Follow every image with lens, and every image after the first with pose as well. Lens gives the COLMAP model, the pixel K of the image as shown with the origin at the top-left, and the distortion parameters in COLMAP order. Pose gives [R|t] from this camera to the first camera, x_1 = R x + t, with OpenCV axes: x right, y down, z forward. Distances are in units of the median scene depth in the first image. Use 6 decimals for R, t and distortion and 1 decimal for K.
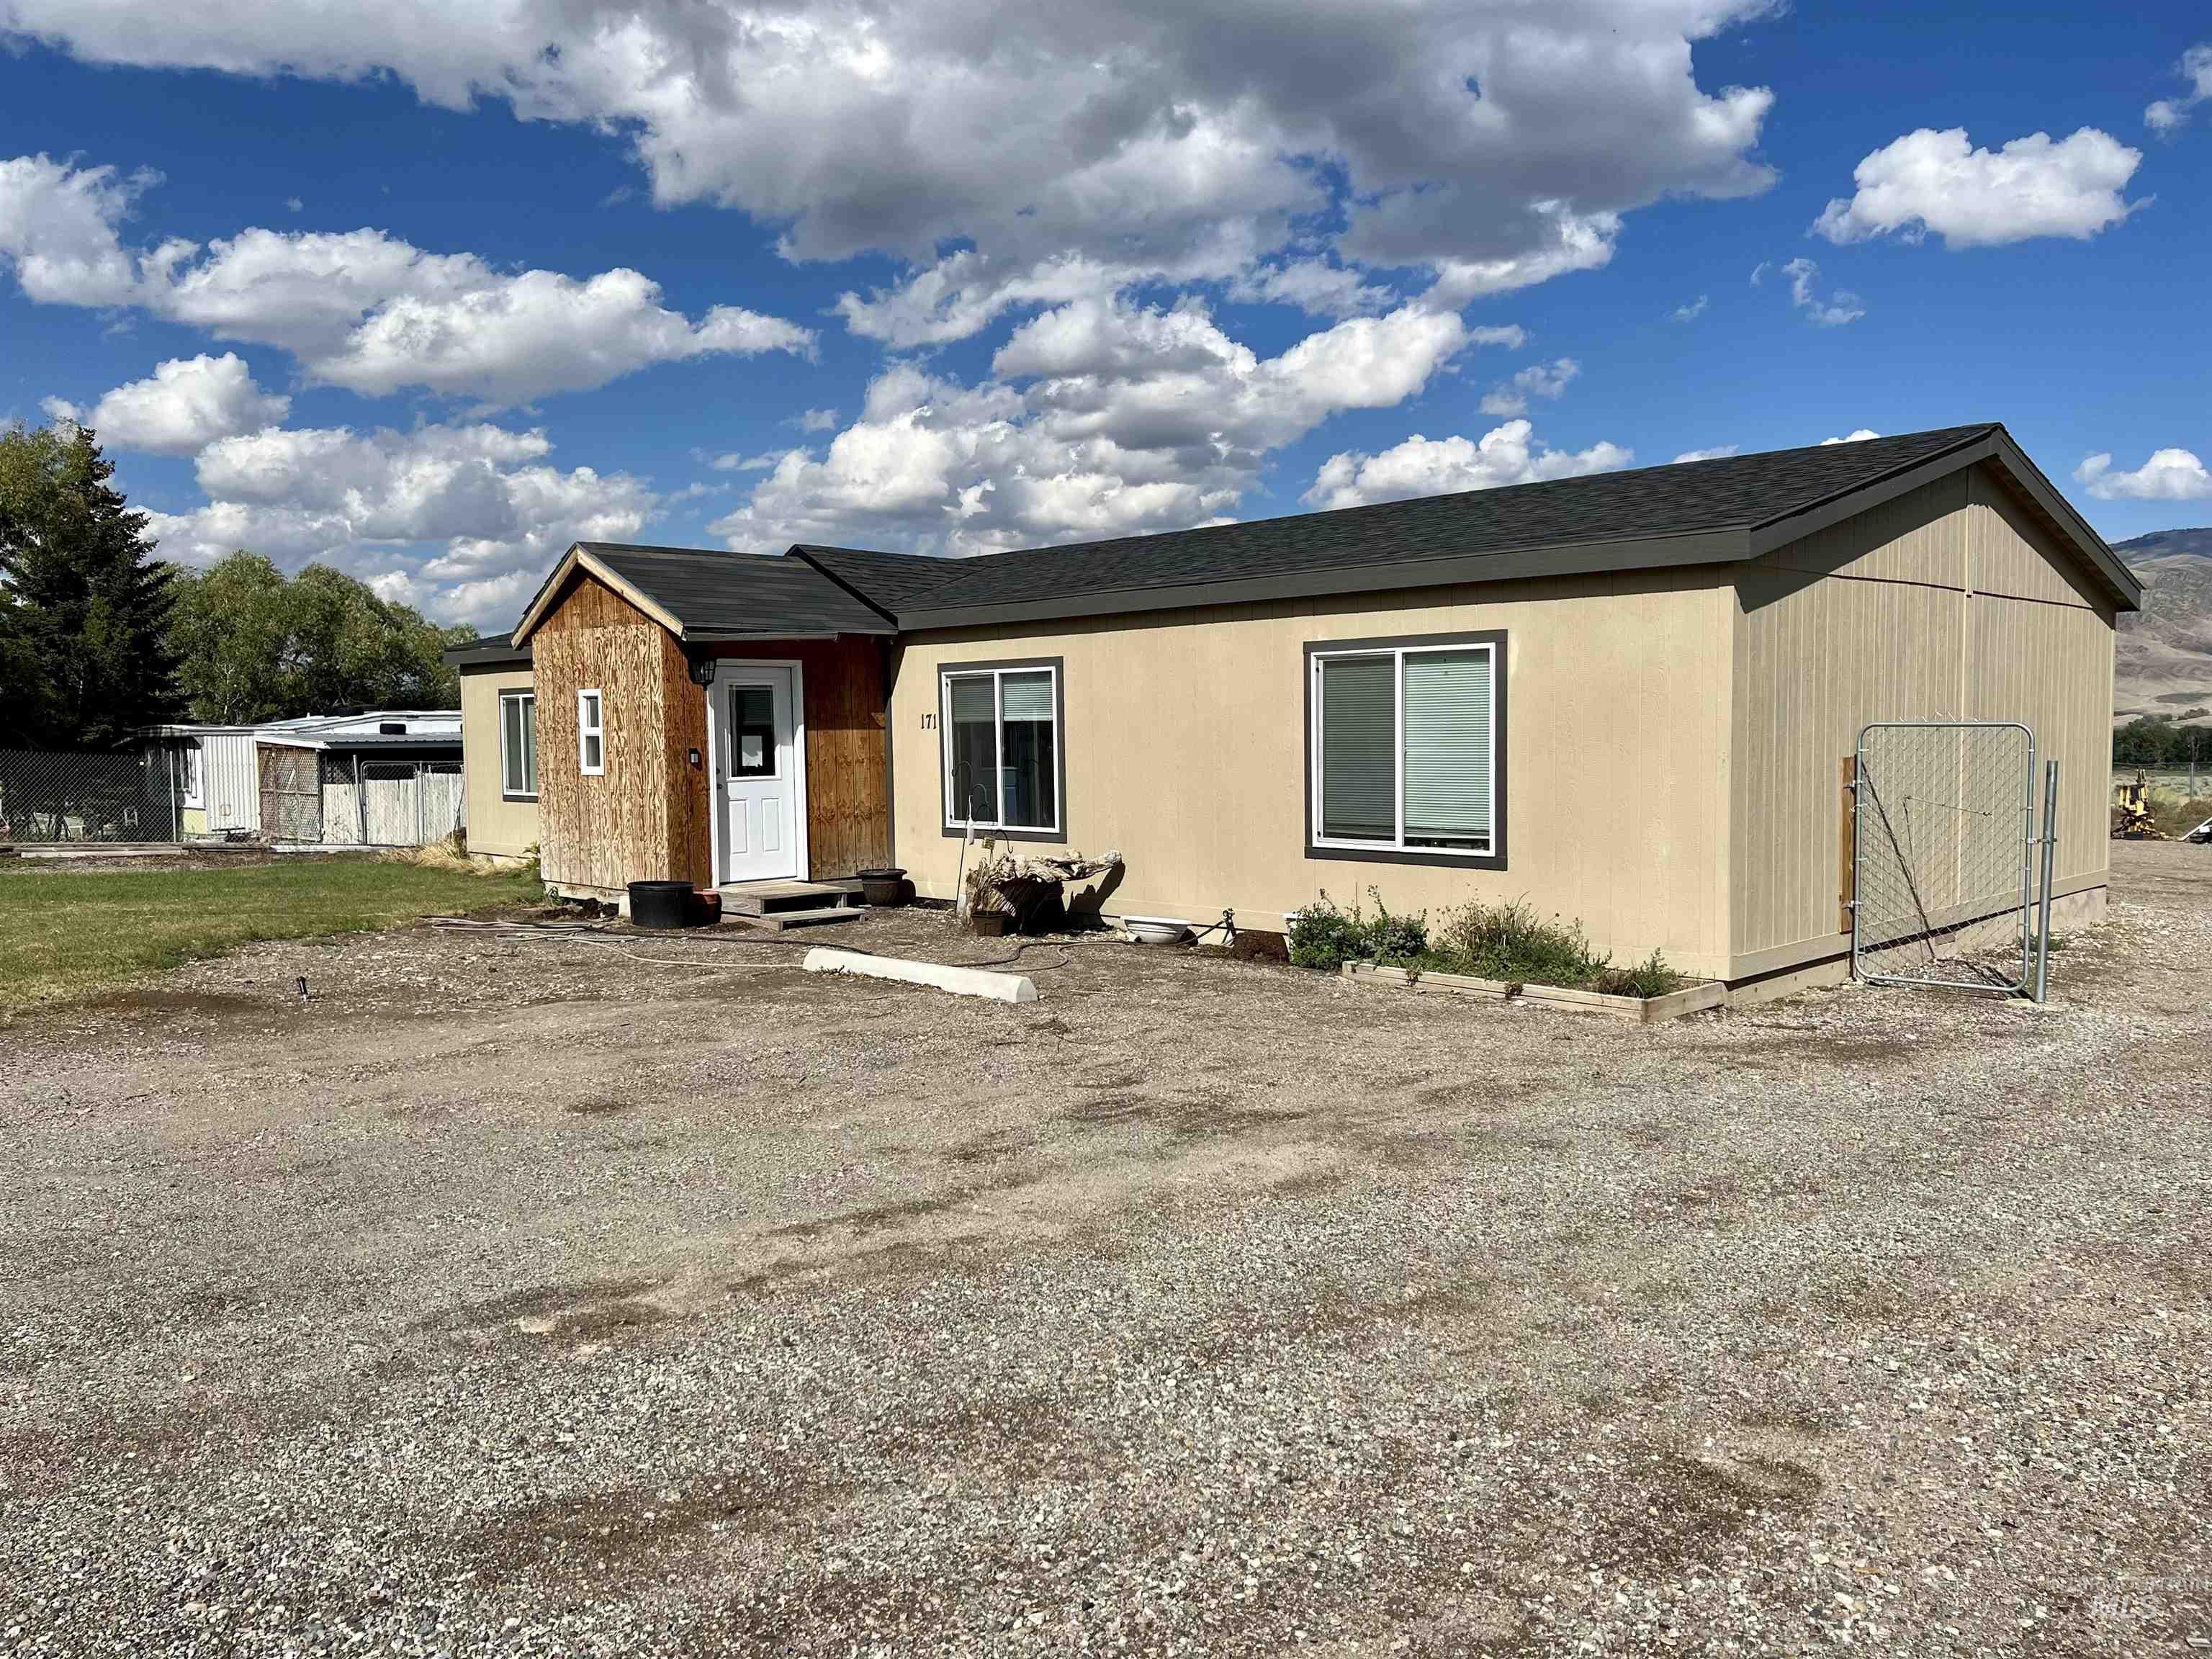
lens RADIAL K [[1615.0, 0, 1167.5], [0, 1615.0, 927.8], [0, 0, 1]] dist [0.070939, -0.018681]
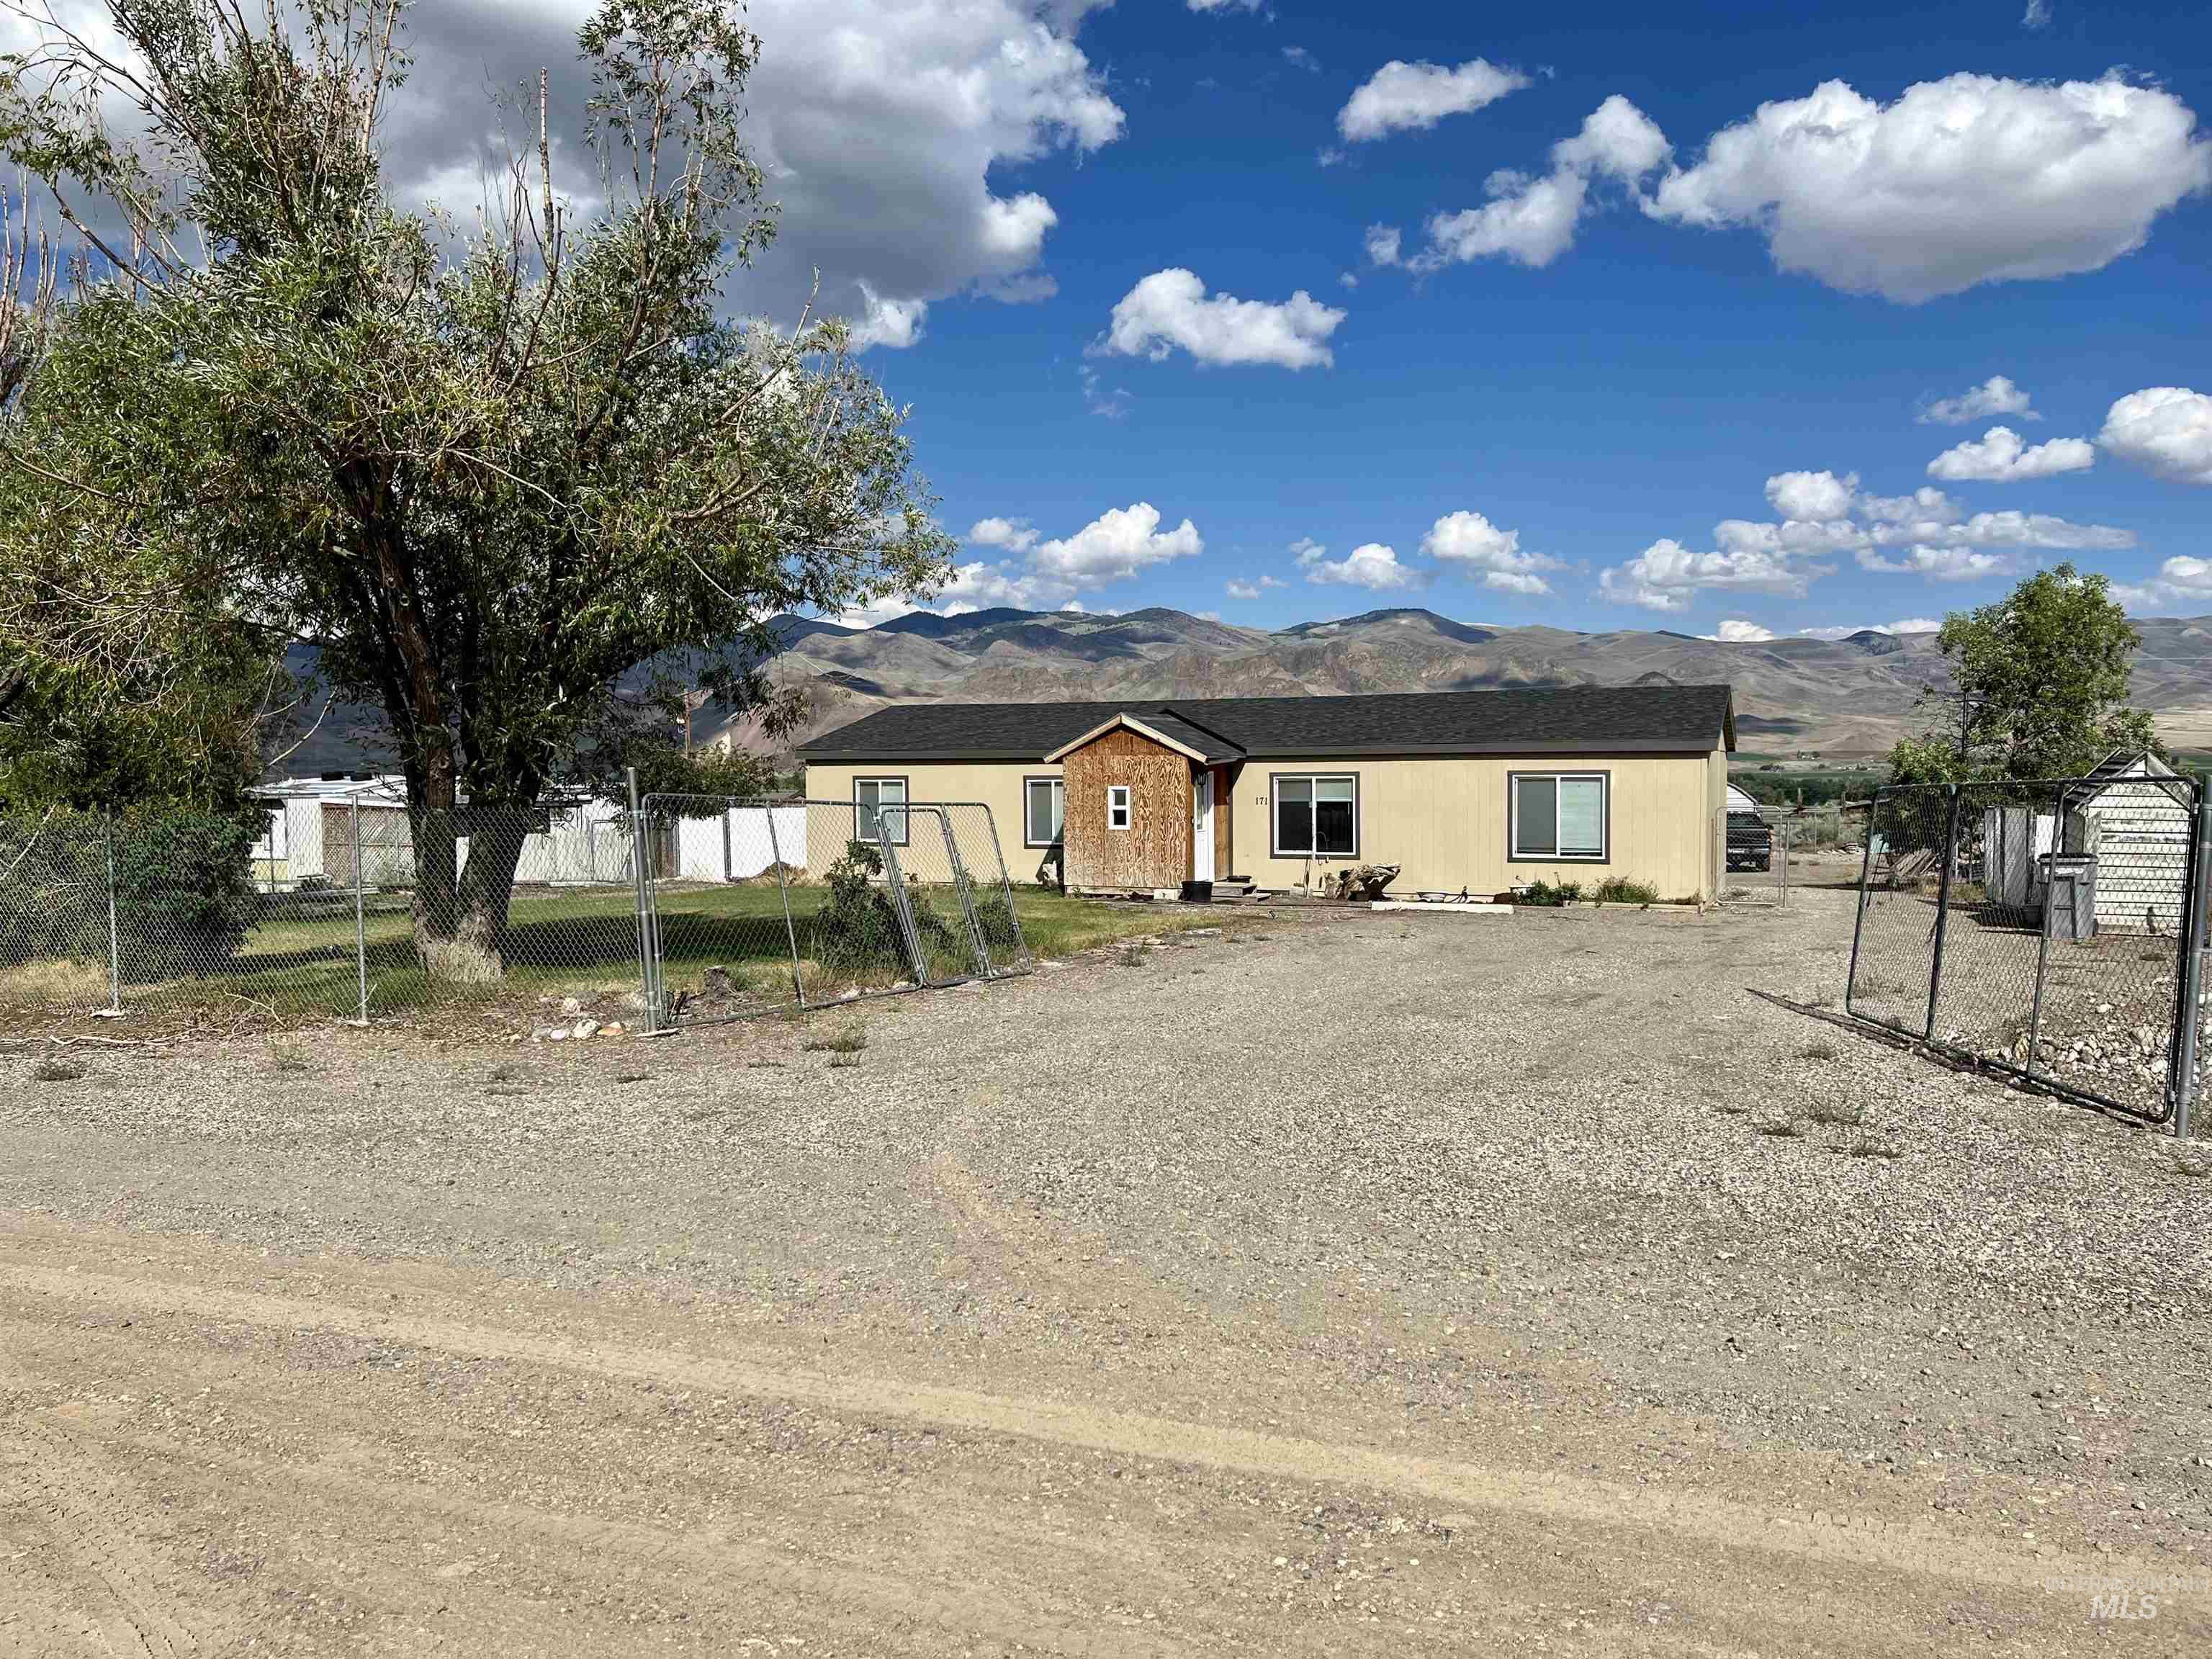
lens RADIAL K [[1615.0, 0, 1123.5], [0, 1615.0, 842.8], [0, 0, 1]] dist [0.070939, -0.018681]
pose [[0.924460, -0.012992, 0.381057, -1.116051], [0.041690, 0.996871, -0.067154, 0.053091], [-0.378993, 0.077967, 0.922109, -0.803236]]
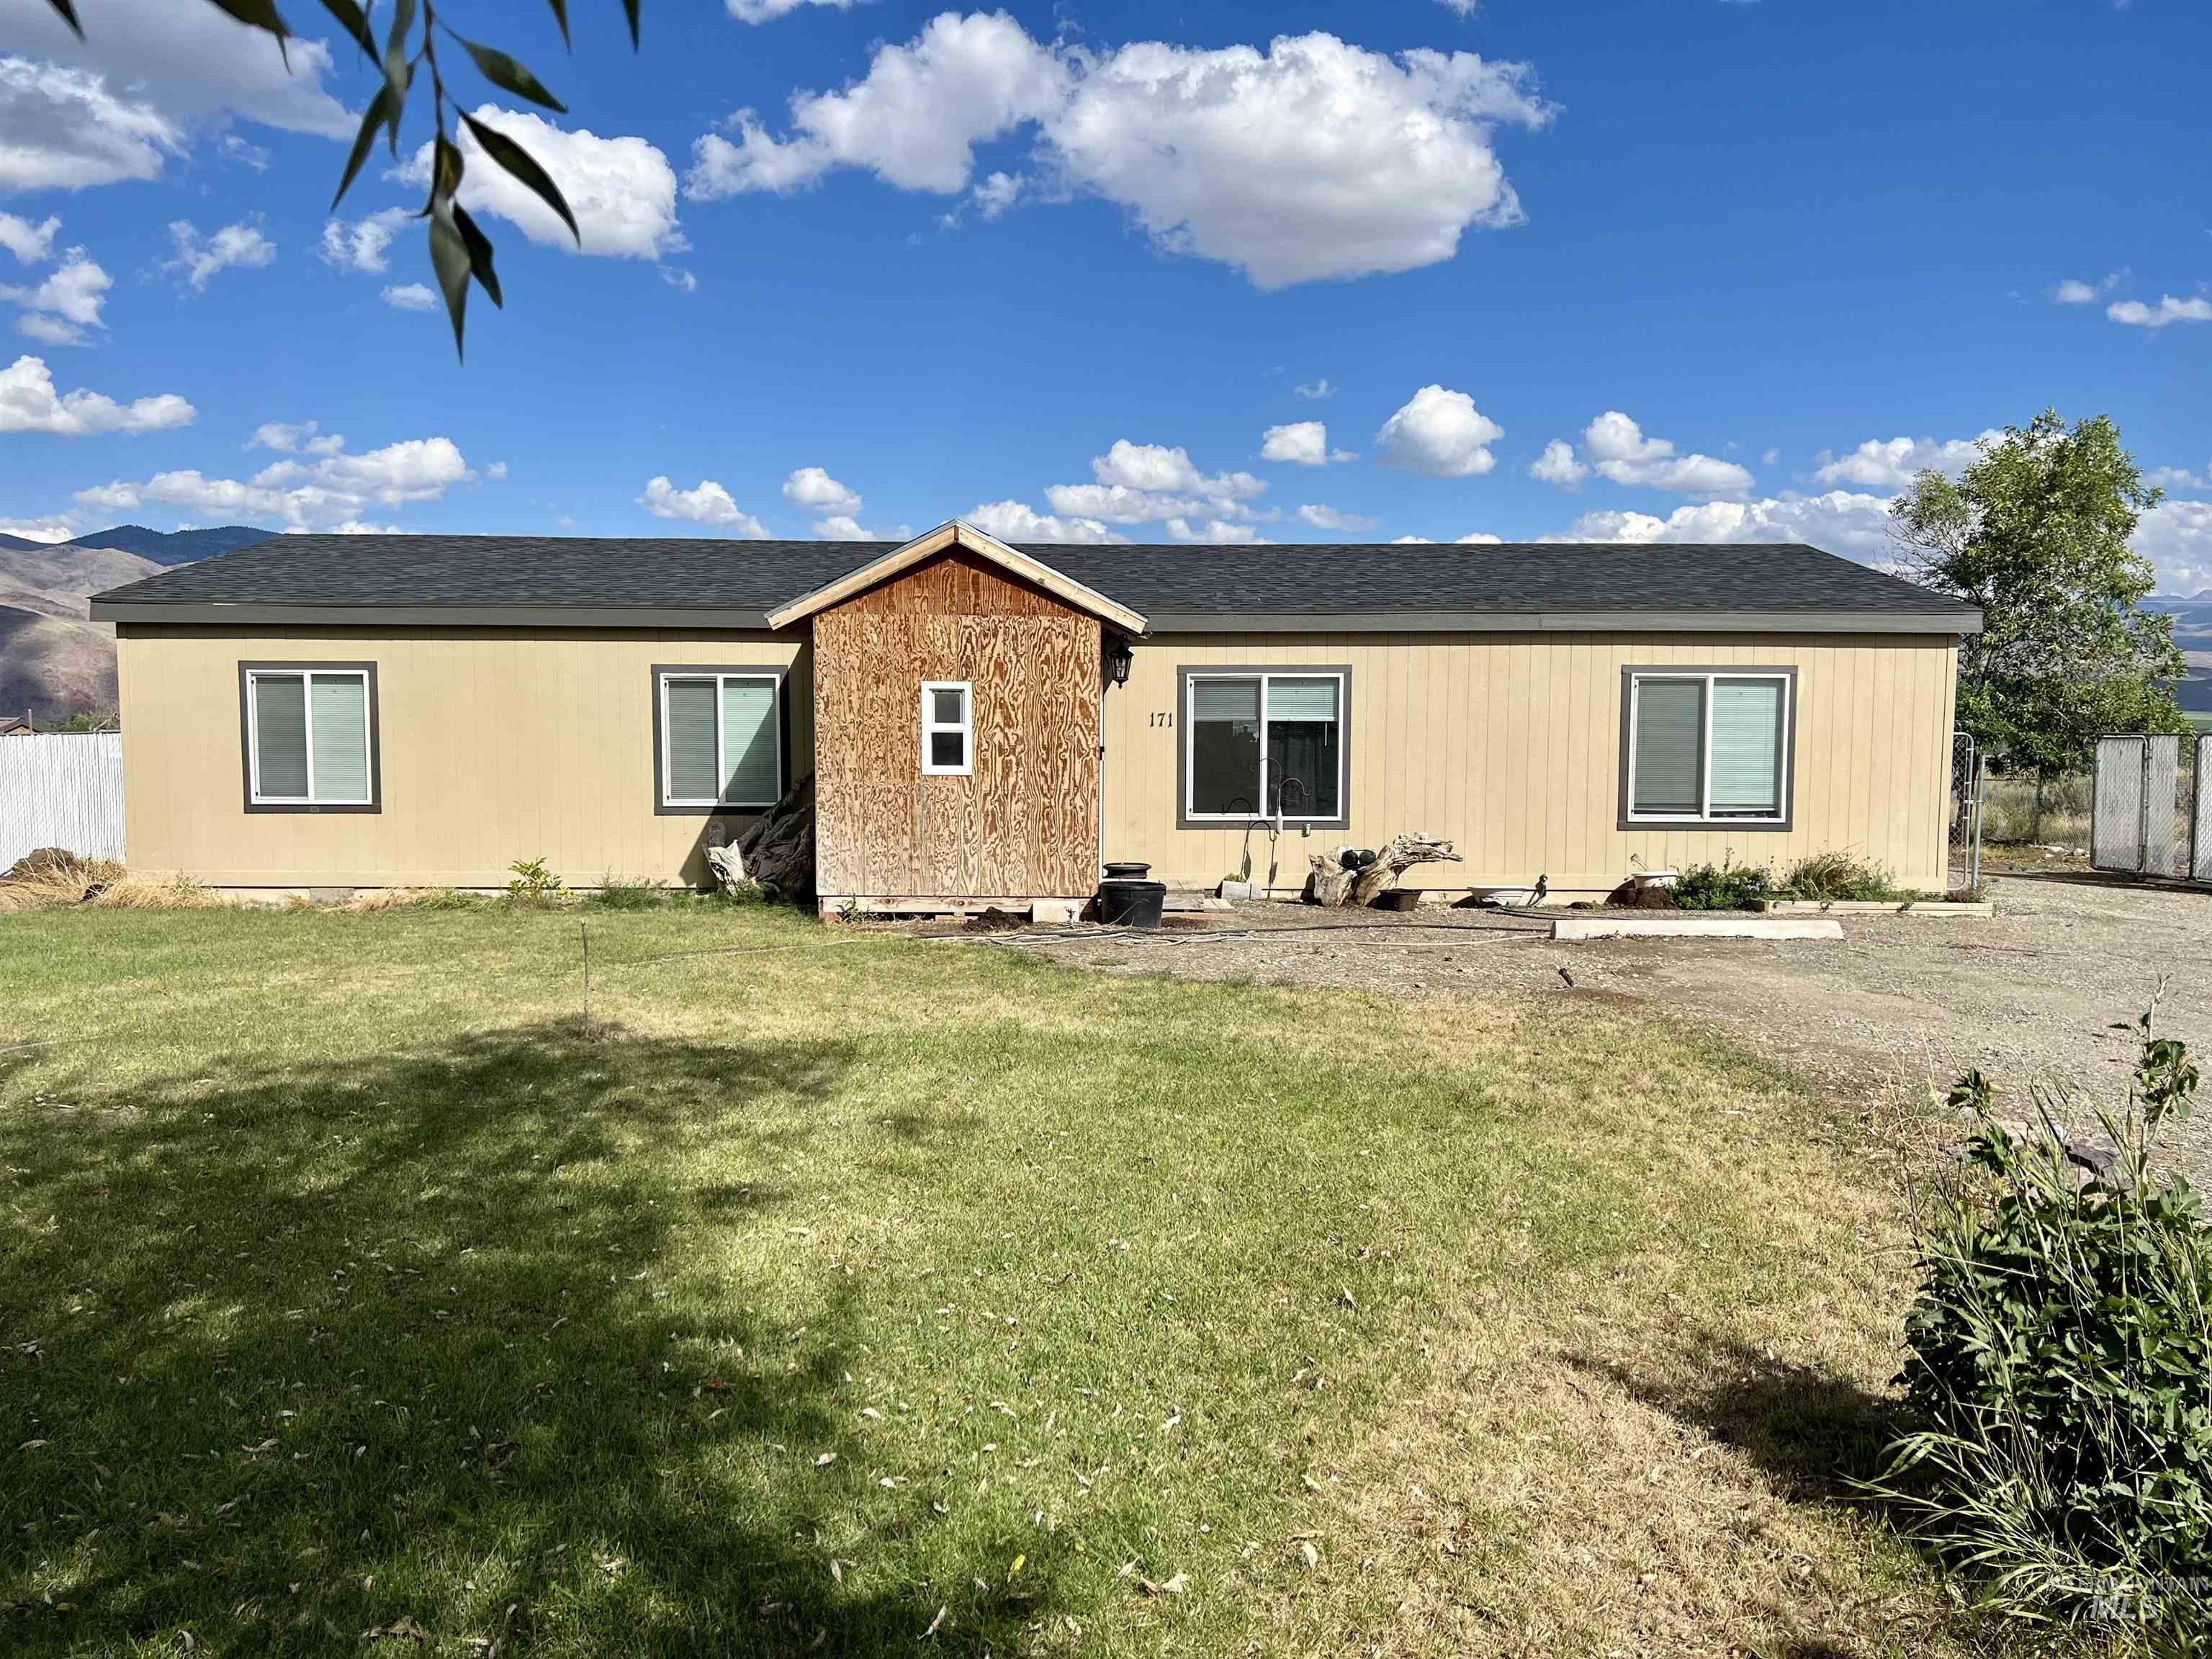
lens RADIAL K [[1615.0, 0, 1082.0], [0, 1615.0, 841.3], [0, 0, 1]] dist [0.070939, -0.018681]
pose [[0.710906, -0.040111, 0.702142, -0.963493], [0.072399, 0.997242, -0.016333, -0.037613], [-0.699551, 0.062446, 0.711849, 0.315568]]
